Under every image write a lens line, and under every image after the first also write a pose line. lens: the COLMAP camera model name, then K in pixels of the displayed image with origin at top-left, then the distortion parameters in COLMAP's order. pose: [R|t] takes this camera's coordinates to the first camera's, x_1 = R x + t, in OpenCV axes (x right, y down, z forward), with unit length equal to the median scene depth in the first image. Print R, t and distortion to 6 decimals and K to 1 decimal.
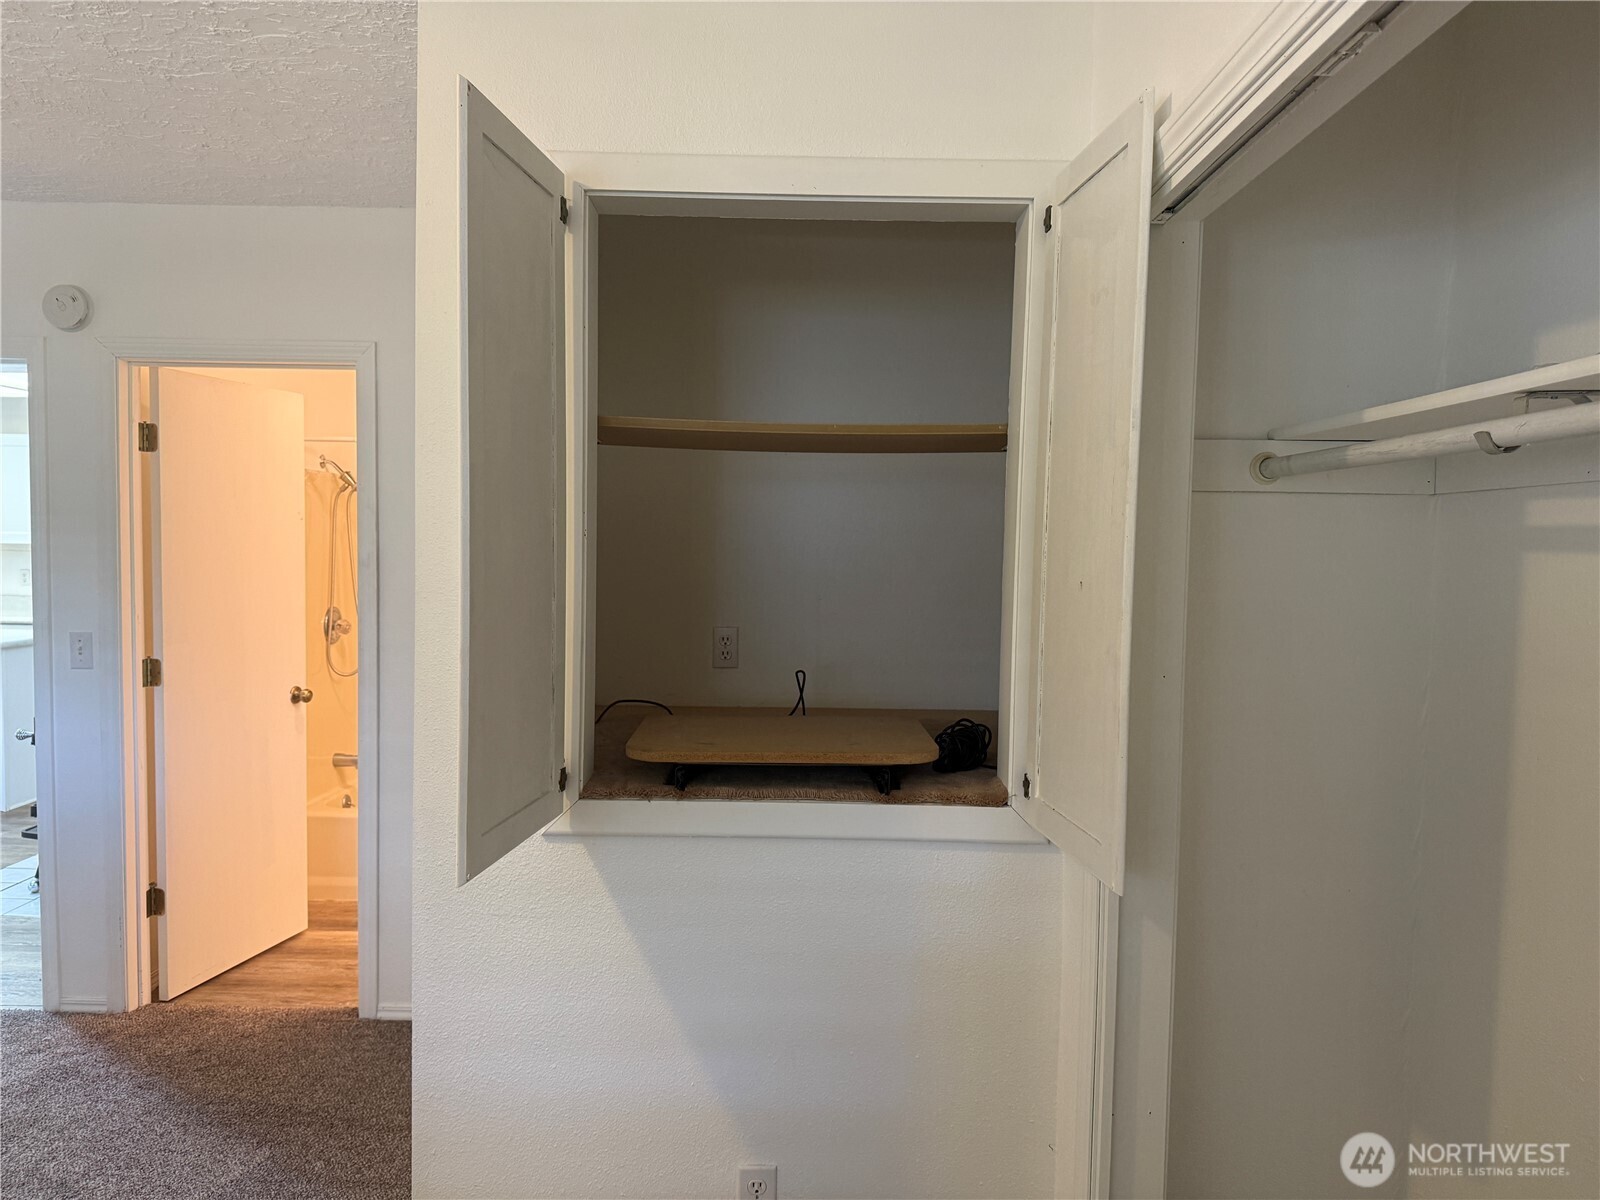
lens RADIAL K [[1123.6, 0, 804.7], [0, 1123.6, 598.5], [0, 0, 1]] dist [0.063220, -0.082138]
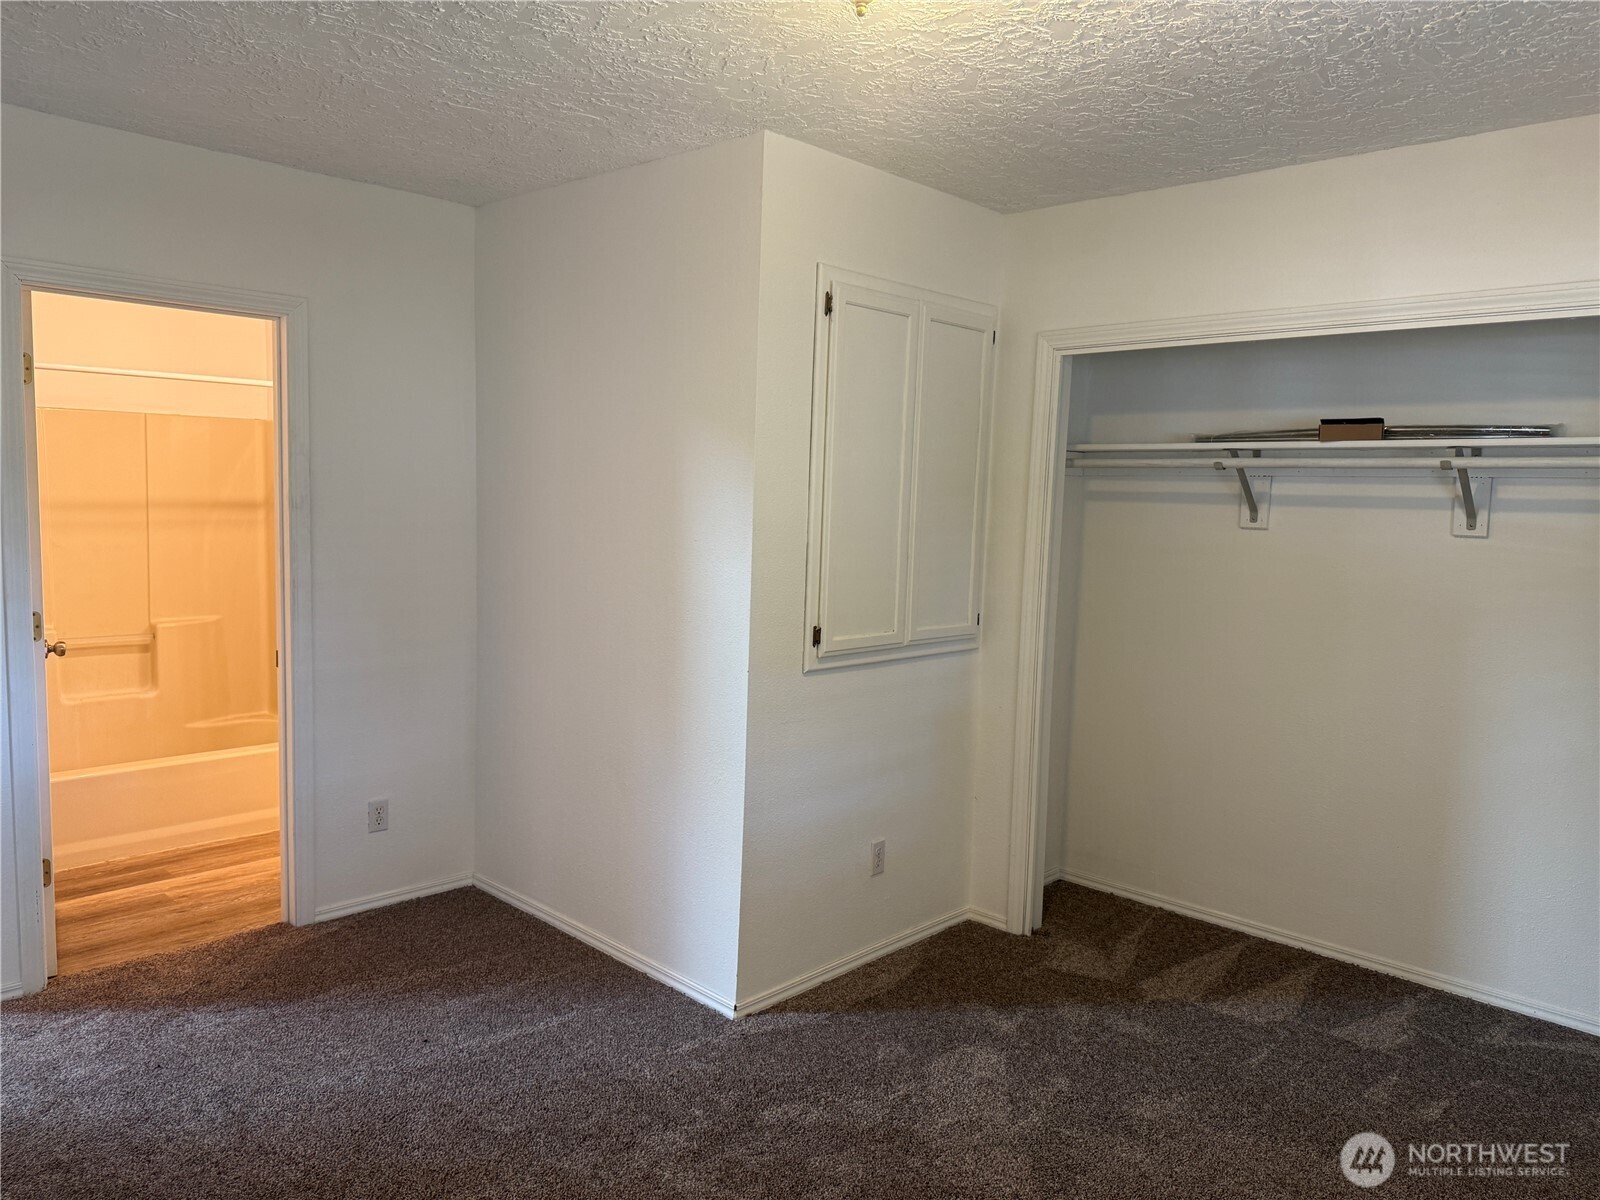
lens RADIAL K [[1123.6, 0, 786.1], [0, 1123.6, 603.3], [0, 0, 1]] dist [0.063220, -0.082138]
pose [[0.689508, -0.065380, 0.721322, -0.787526], [0.019960, 0.997254, 0.071311, -0.005894], [-0.724003, -0.034772, 0.688919, -0.068610]]
